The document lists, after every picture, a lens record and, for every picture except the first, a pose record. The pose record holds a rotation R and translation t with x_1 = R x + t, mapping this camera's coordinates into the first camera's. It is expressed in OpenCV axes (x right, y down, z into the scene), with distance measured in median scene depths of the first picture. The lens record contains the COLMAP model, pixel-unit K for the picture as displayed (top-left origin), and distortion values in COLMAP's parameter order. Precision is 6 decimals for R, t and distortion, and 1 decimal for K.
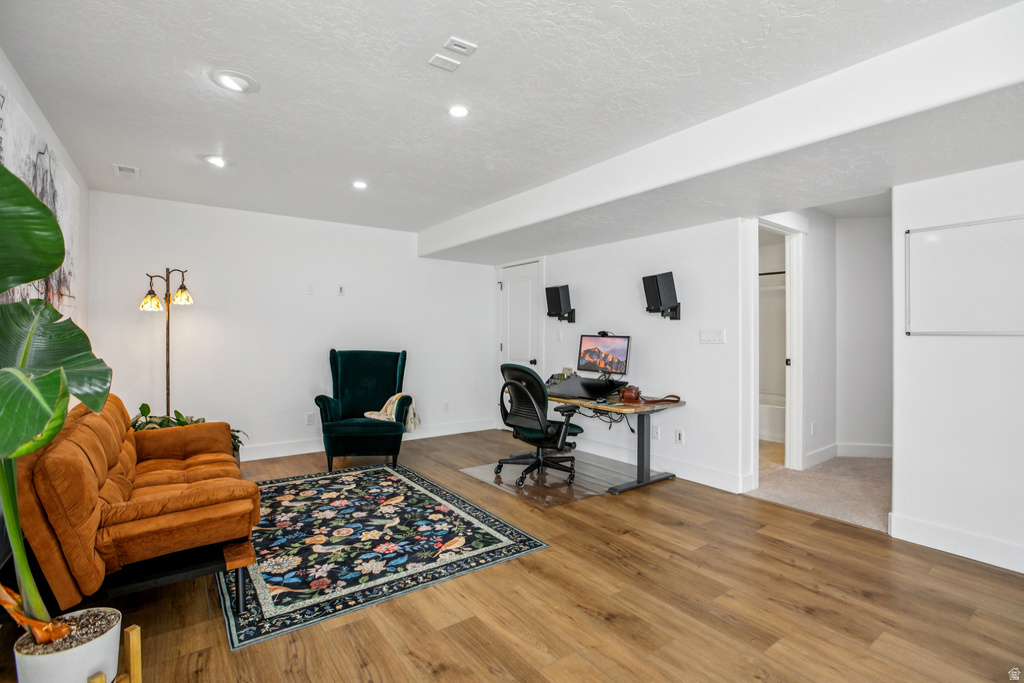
lens RADIAL K [[478.2, 0, 511.2], [0, 478.2, 338.0], [0, 0, 1]] dist [-0.030627, 0.017139]
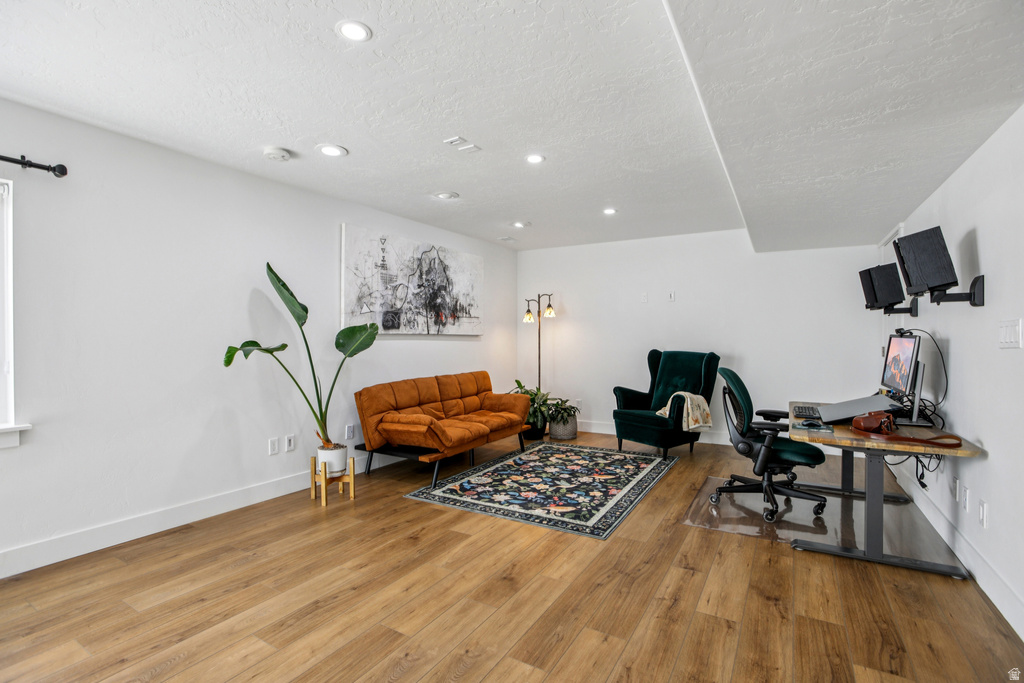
lens RADIAL K [[486.4, 0, 512.2], [0, 486.4, 335.3], [0, 0, 1]] dist [-0.057325, 0.030763]
pose [[0.403245, -0.011153, -0.915024, 0.918272], [0.002893, 0.999936, -0.010913, 0.004241], [0.915088, 0.001754, 0.403251, 0.375719]]
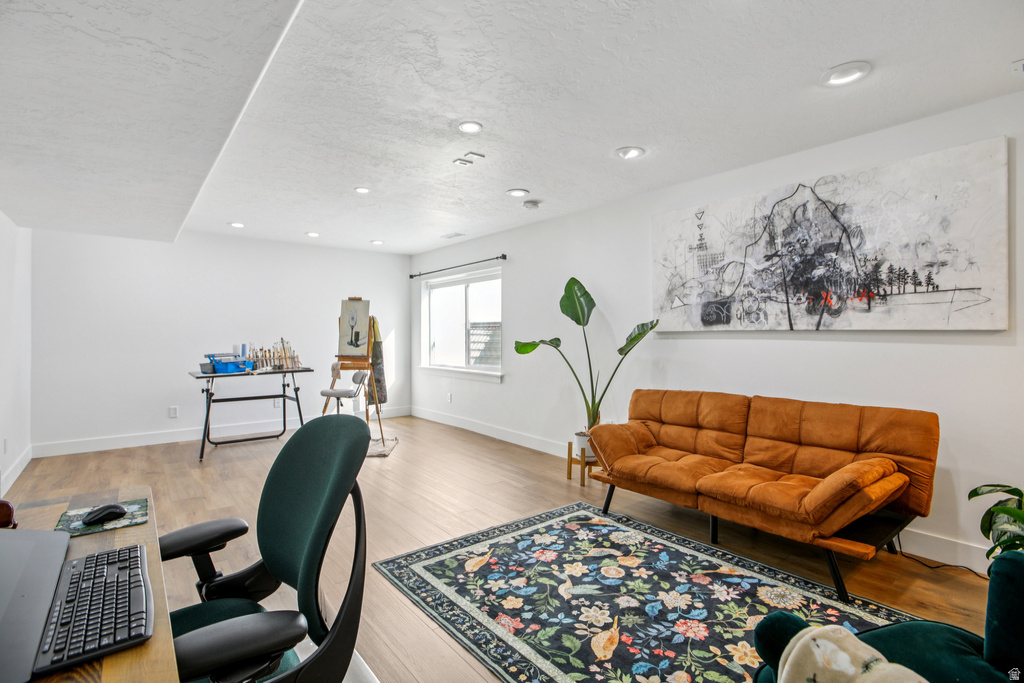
lens RADIAL K [[486.4, 0, 512.2], [0, 486.4, 335.3], [0, 0, 1]] dist [-0.057325, 0.030763]
pose [[-0.998693, -0.006431, -0.050701, -0.132880], [-0.006506, 0.999978, 0.001324, -0.006151], [0.050692, 0.001652, -0.998713, 1.846882]]
